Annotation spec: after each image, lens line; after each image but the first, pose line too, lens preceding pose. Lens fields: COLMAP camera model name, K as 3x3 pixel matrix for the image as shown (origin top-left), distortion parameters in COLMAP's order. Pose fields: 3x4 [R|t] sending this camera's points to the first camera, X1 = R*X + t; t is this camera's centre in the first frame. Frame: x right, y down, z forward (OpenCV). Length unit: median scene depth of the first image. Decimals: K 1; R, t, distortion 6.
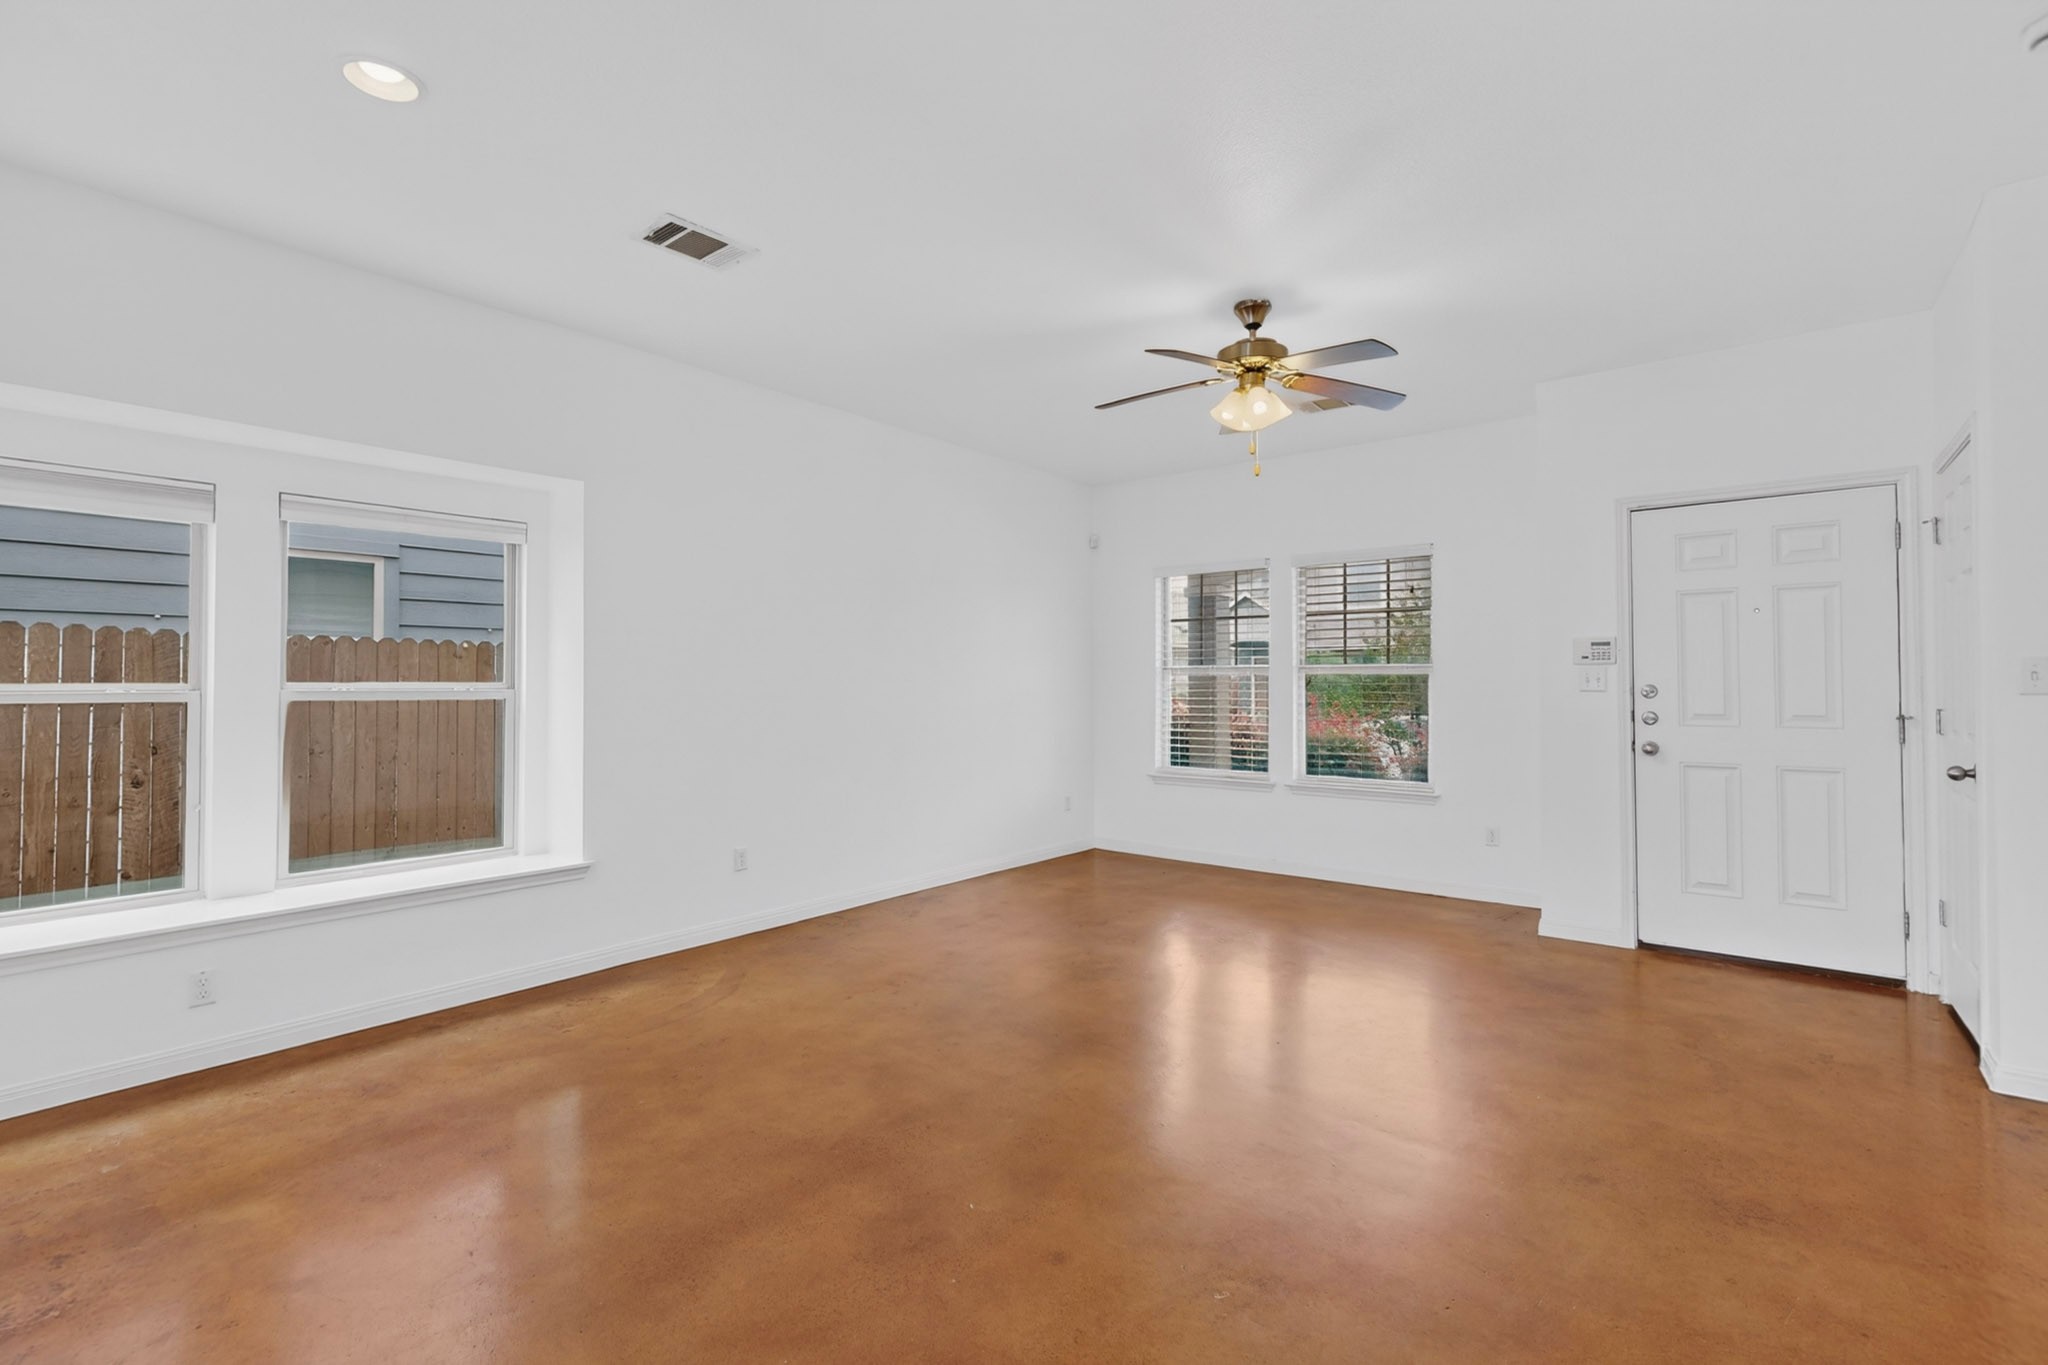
lens RADIAL K [[897.8, 0, 1025.2], [0, 897.8, 670.1], [0, 0, 1]] dist [0.001185, -0.000036]
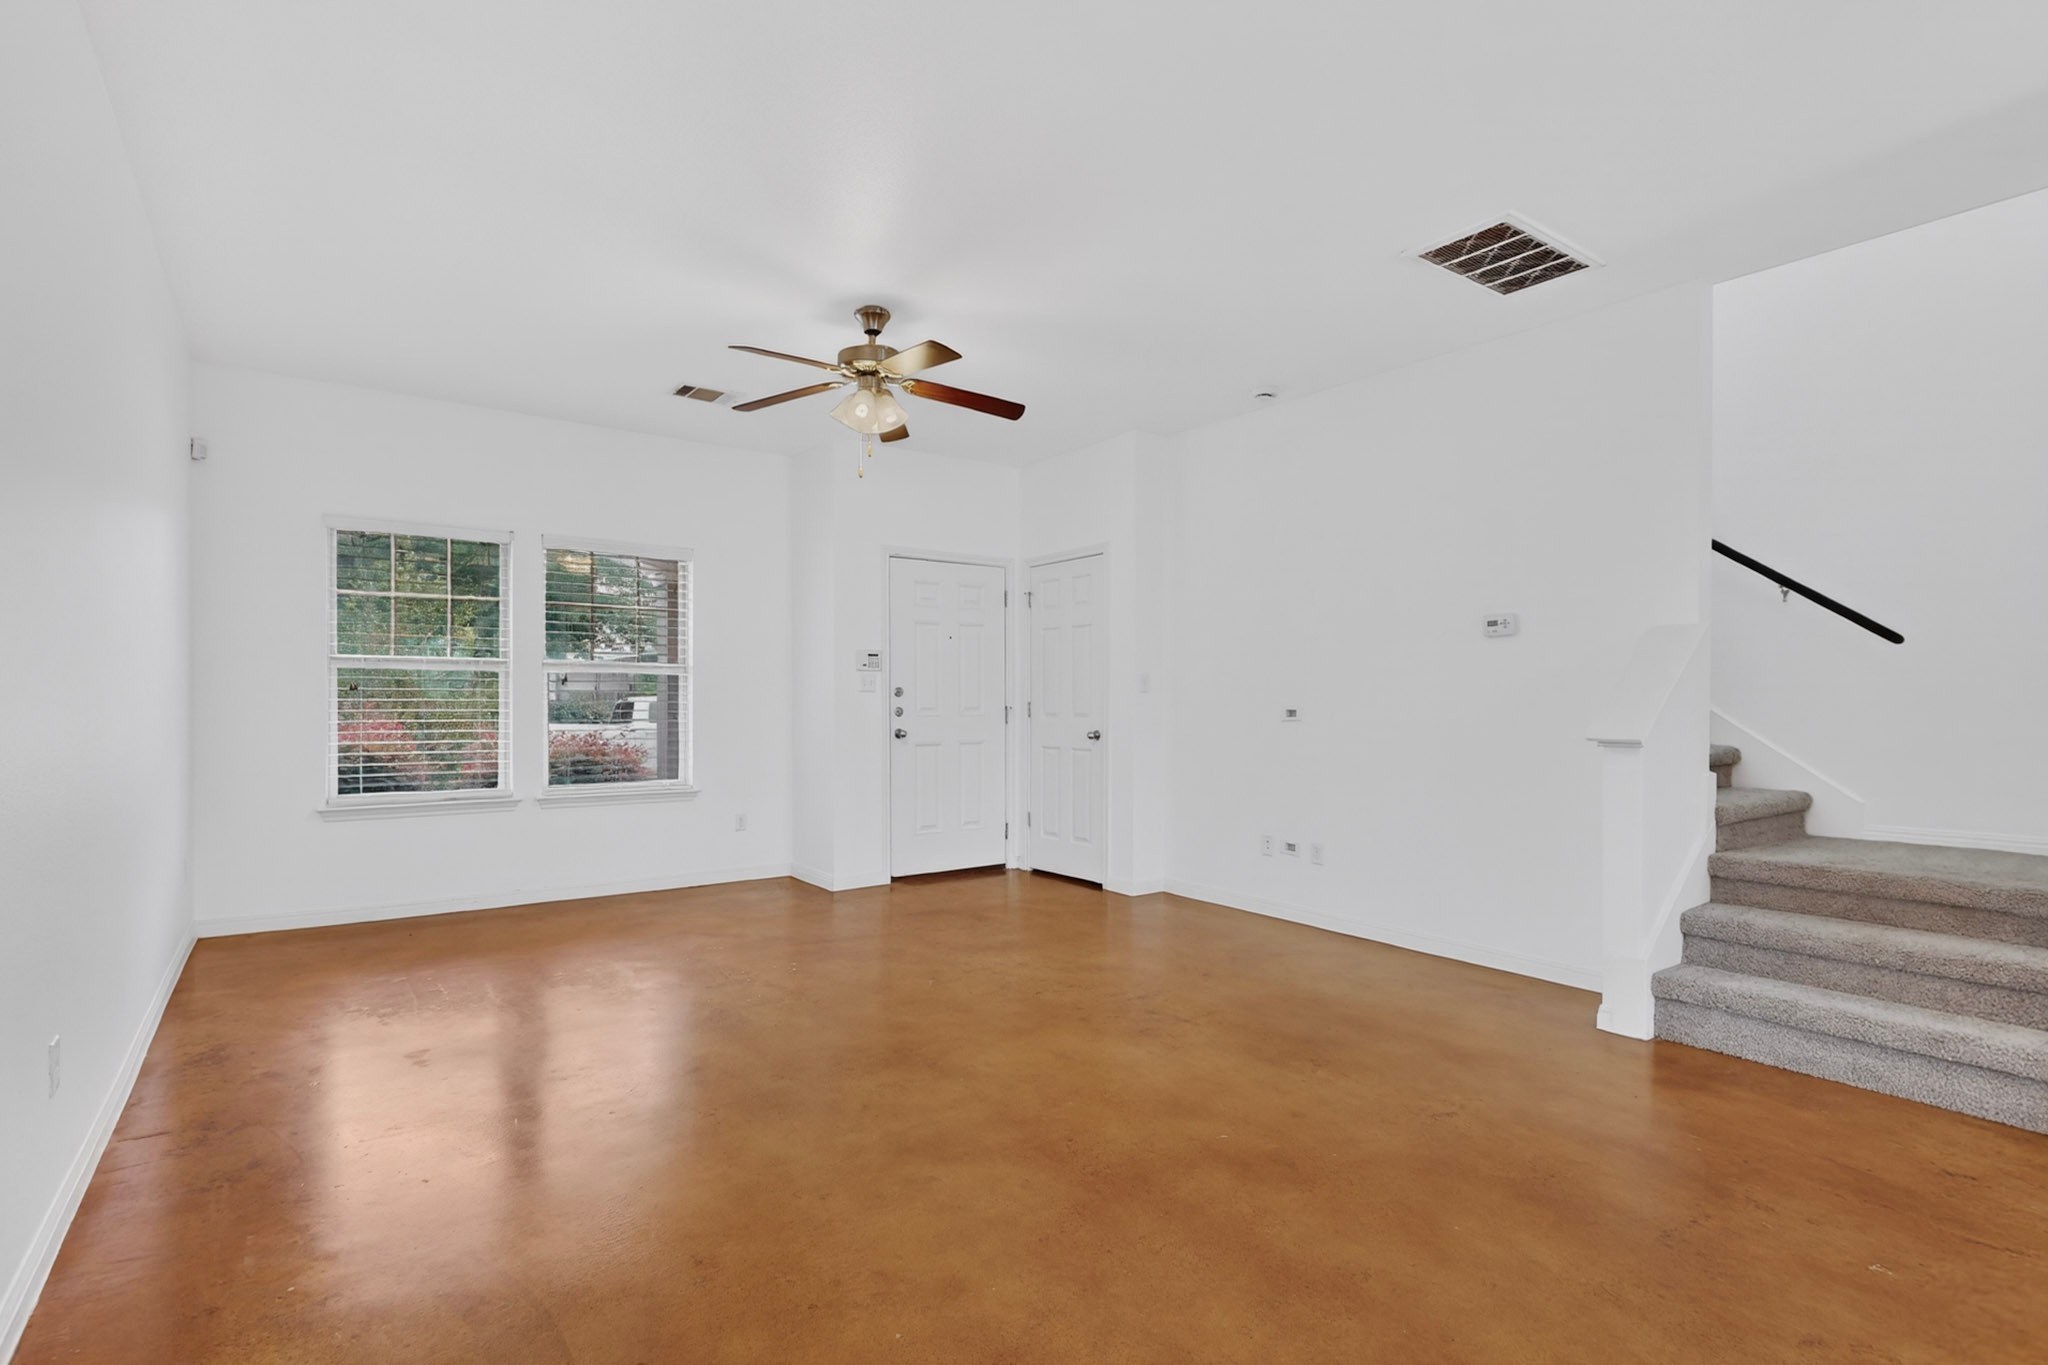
lens RADIAL K [[962.2, 0, 934.3], [0, 962.2, 710.2], [0, 0, 1]] dist [-0.005238, 0.000037]
pose [[0.304017, -0.010873, 0.952604, -0.653279], [-0.023277, 0.999552, 0.018837, 0.022184], [-0.952382, -0.027900, 0.303628, 0.492651]]
